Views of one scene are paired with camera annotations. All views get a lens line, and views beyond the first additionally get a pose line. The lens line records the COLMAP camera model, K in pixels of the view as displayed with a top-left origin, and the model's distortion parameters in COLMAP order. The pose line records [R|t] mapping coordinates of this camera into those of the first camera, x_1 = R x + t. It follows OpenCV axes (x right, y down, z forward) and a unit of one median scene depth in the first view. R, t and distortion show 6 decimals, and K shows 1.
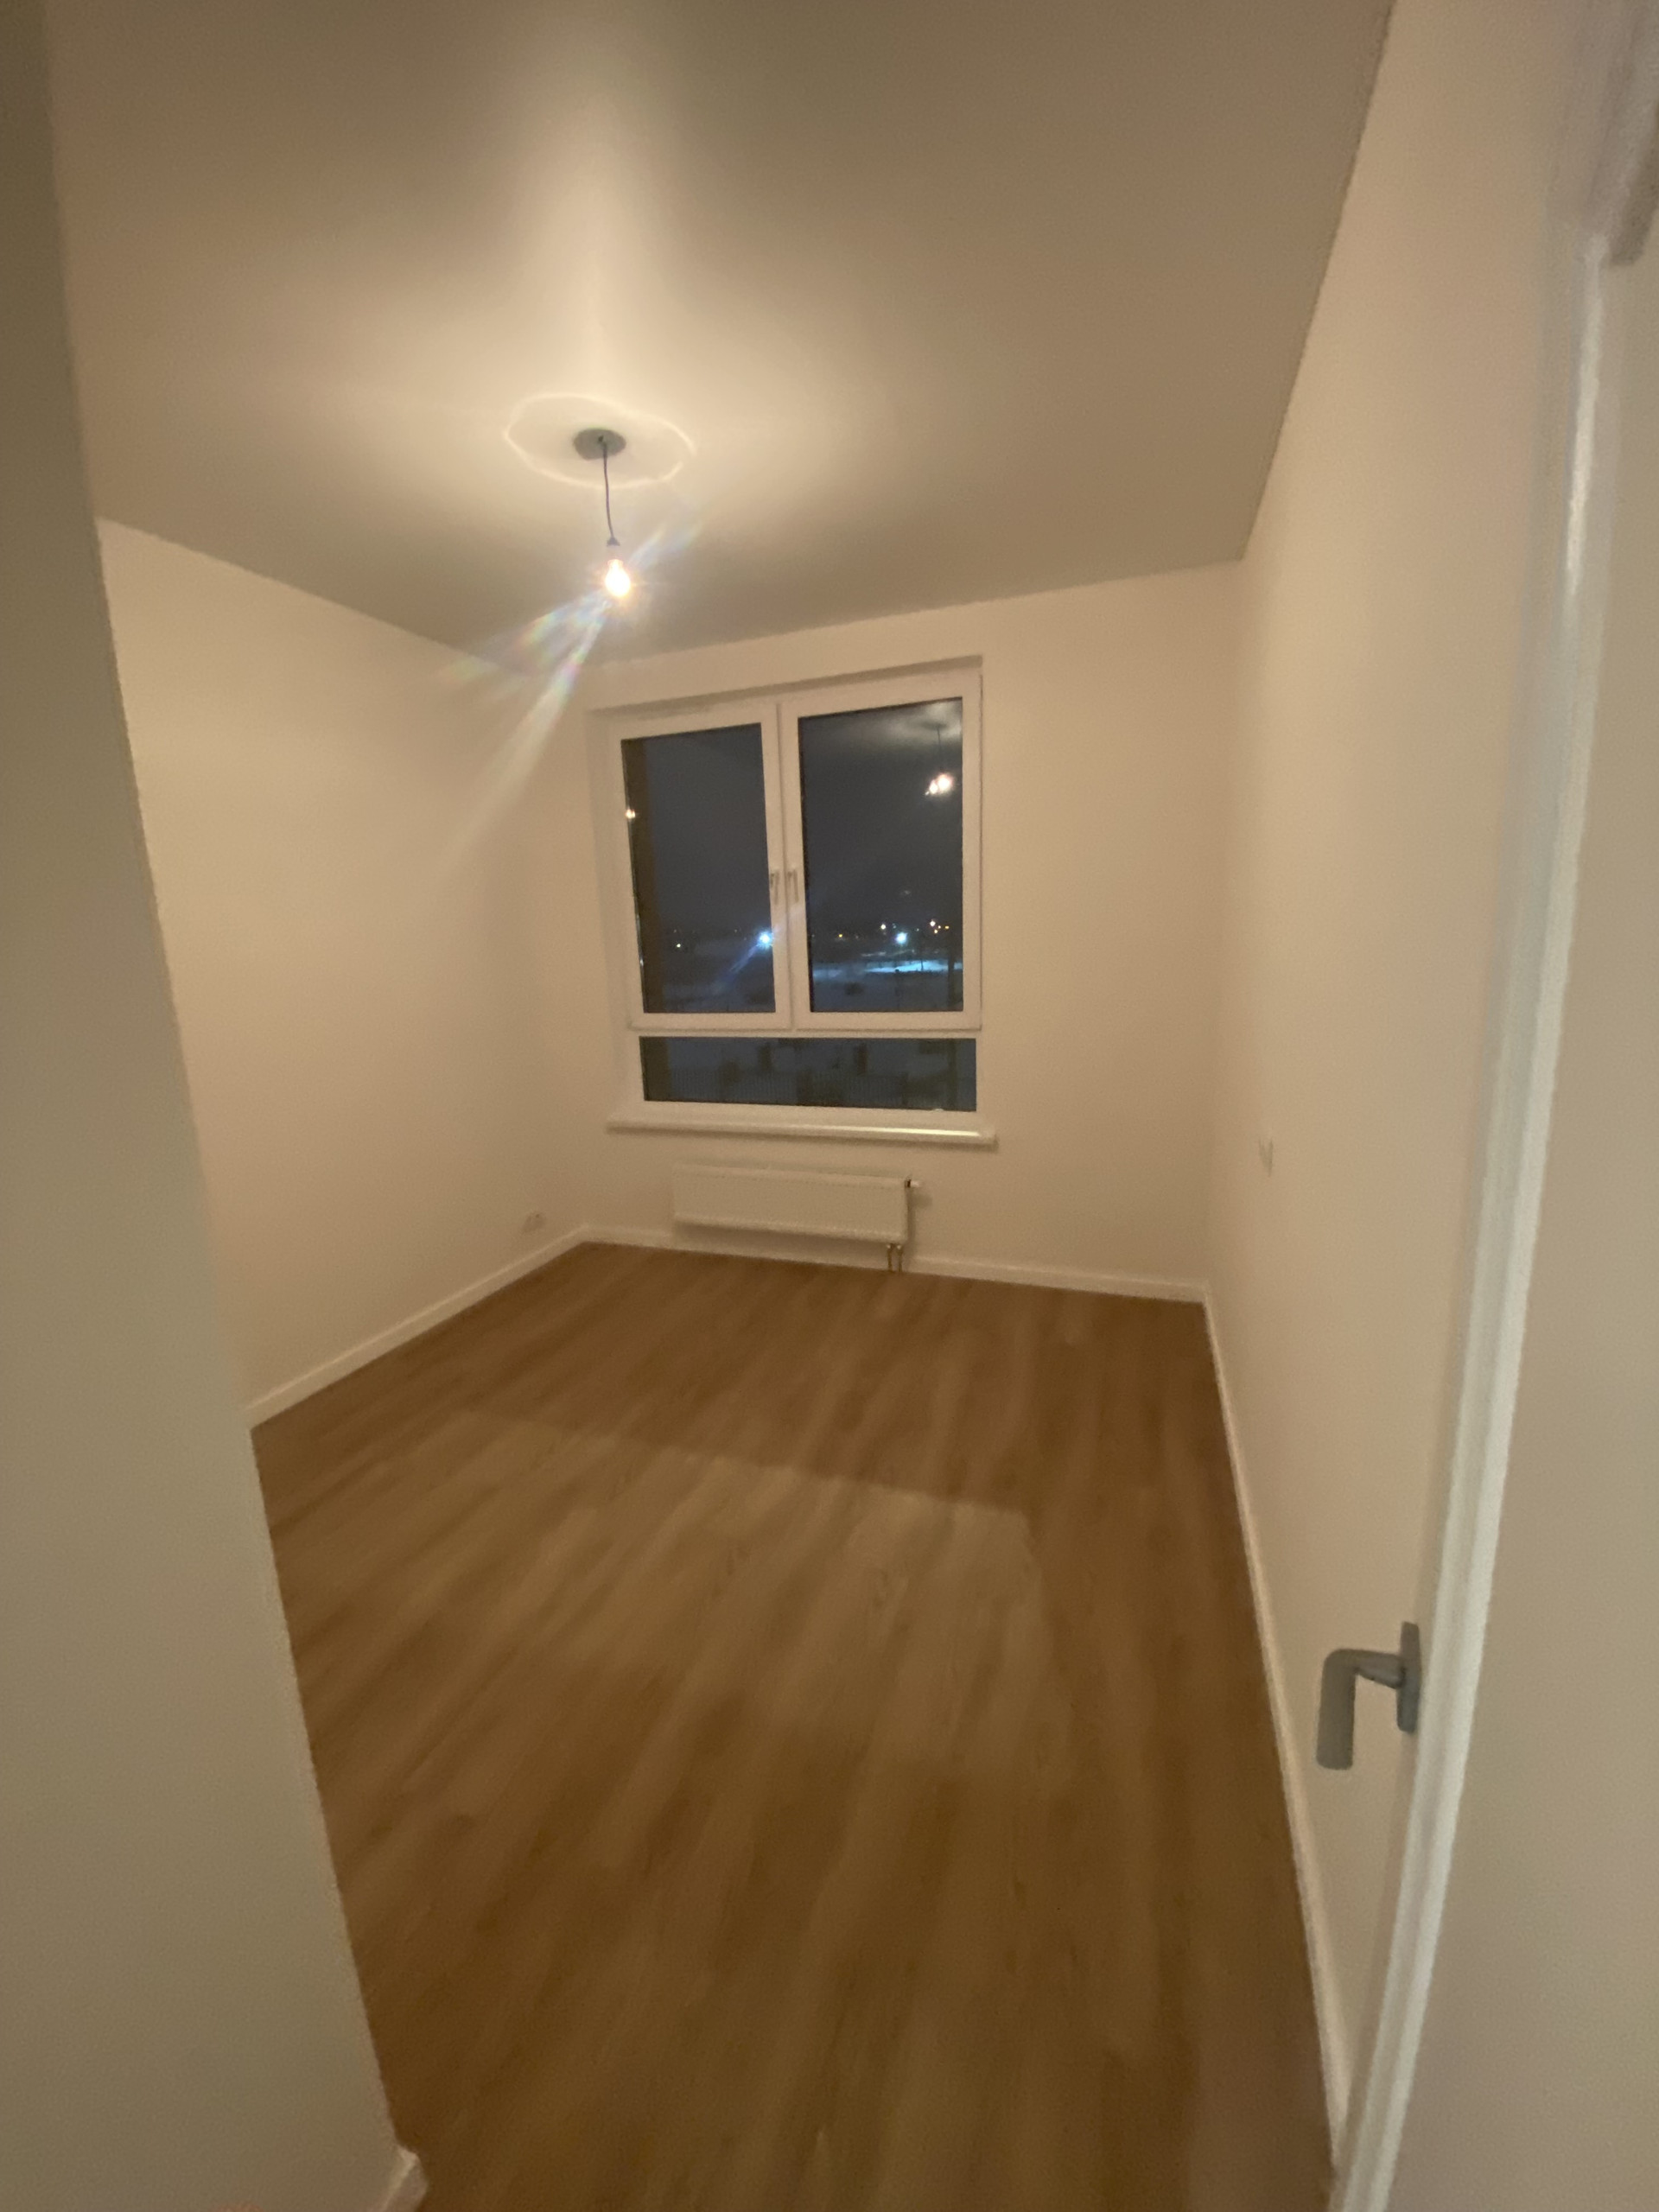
lens RADIAL K [[895.0, 0, 829.5], [0, 895.0, 1106.0], [0, 0, 1]] dist [0.000251, 0.000006]
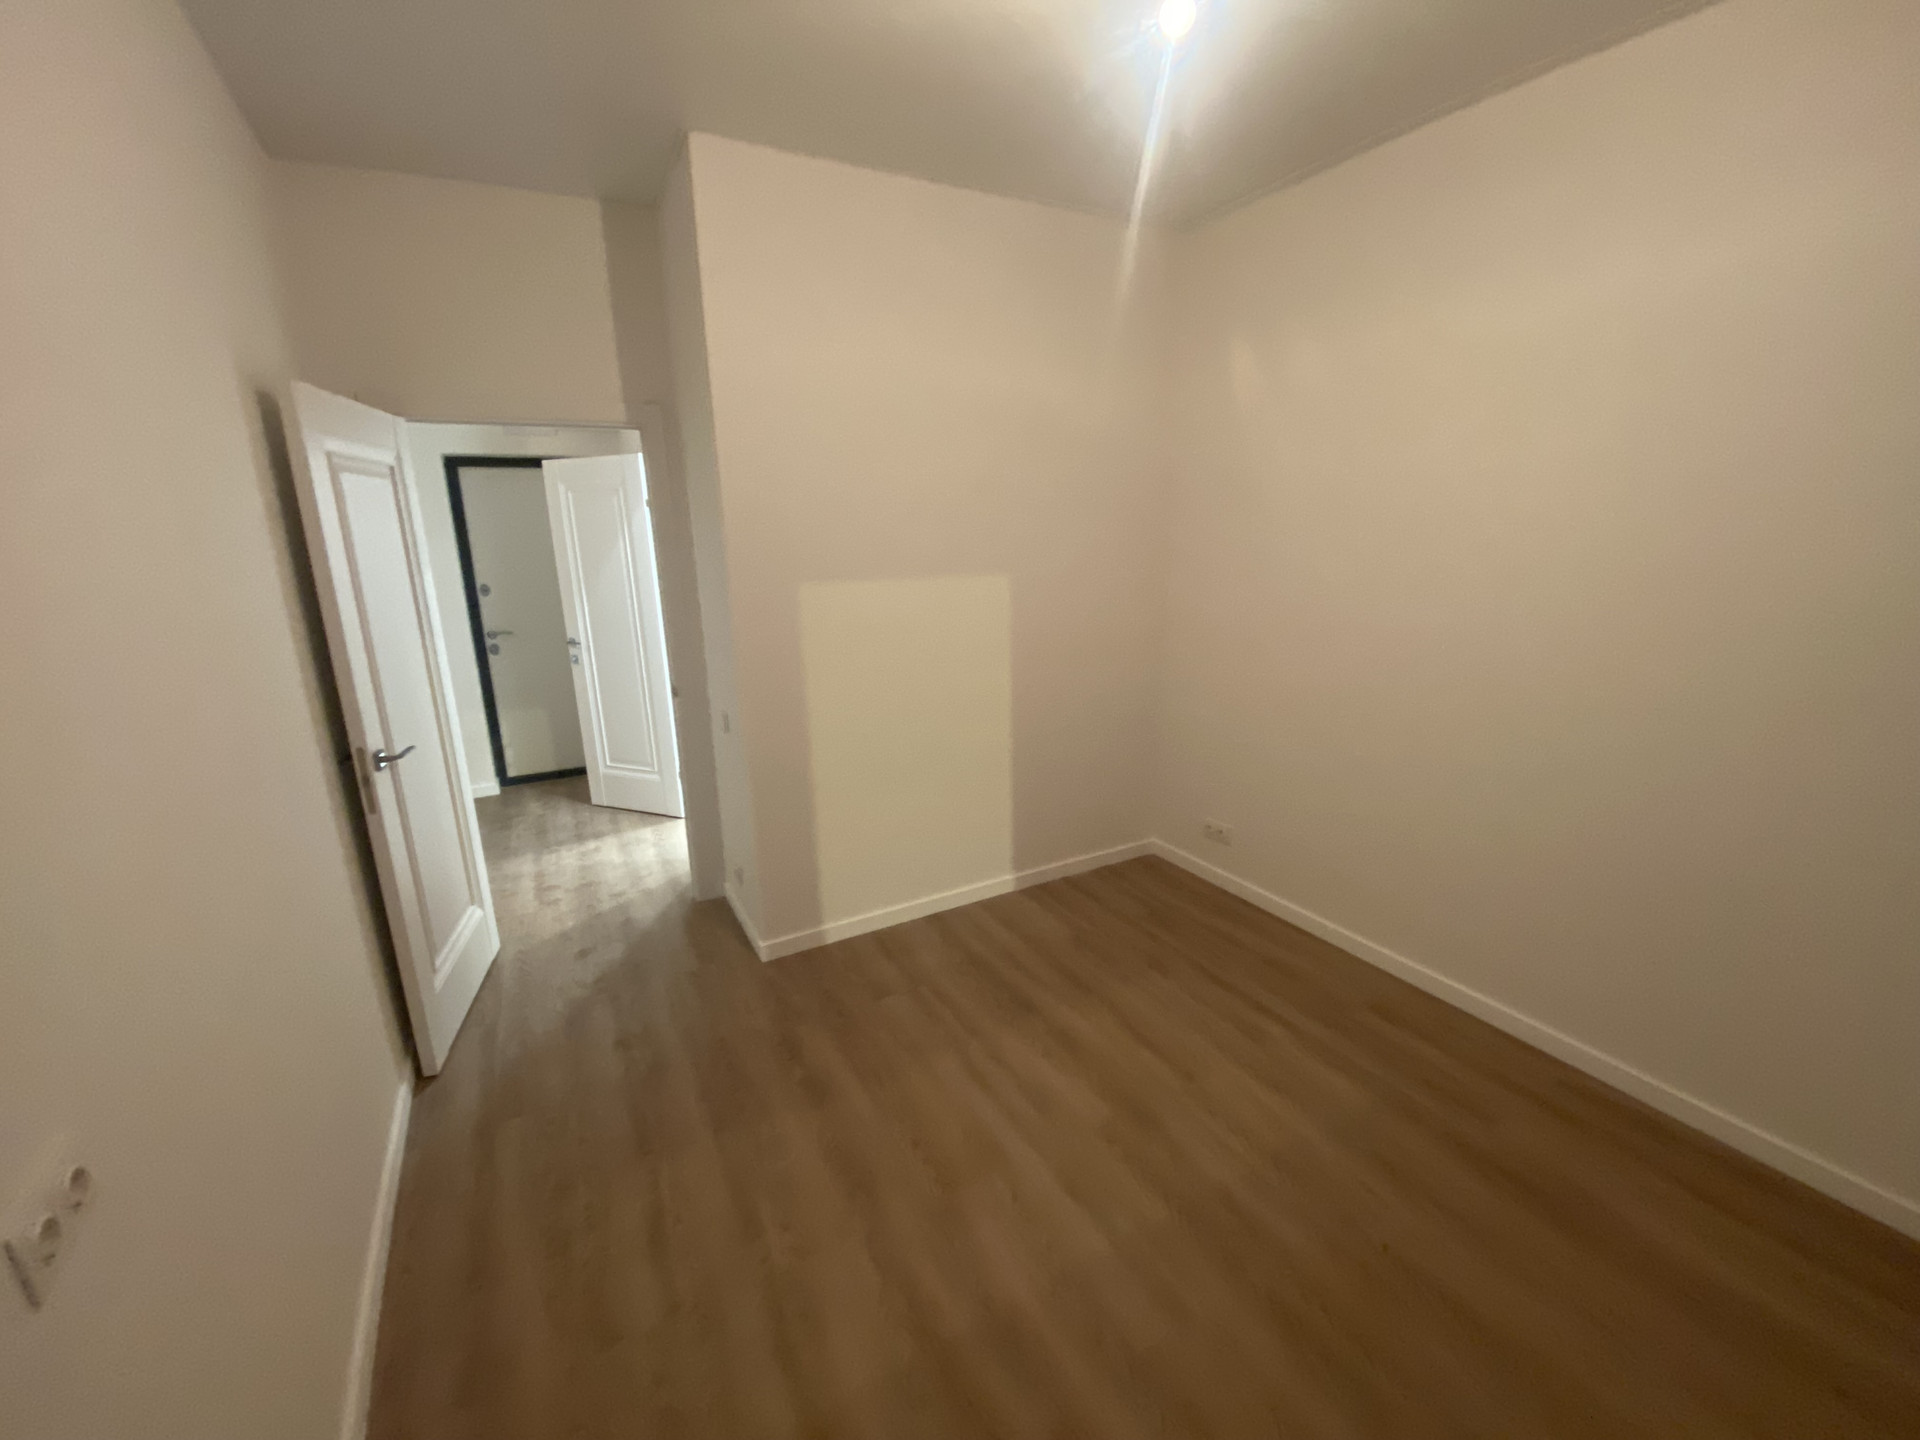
lens RADIAL K [[776.8, 0, 960.0], [0, 776.8, 720.0], [0, 0, 1]] dist [0.000251, 0.000006]
pose [[-0.653577, 0.235572, -0.719265, 0.380637], [-0.124719, 0.903815, 0.409345, -0.302599], [0.746513, 0.357244, -0.561333, 1.331234]]
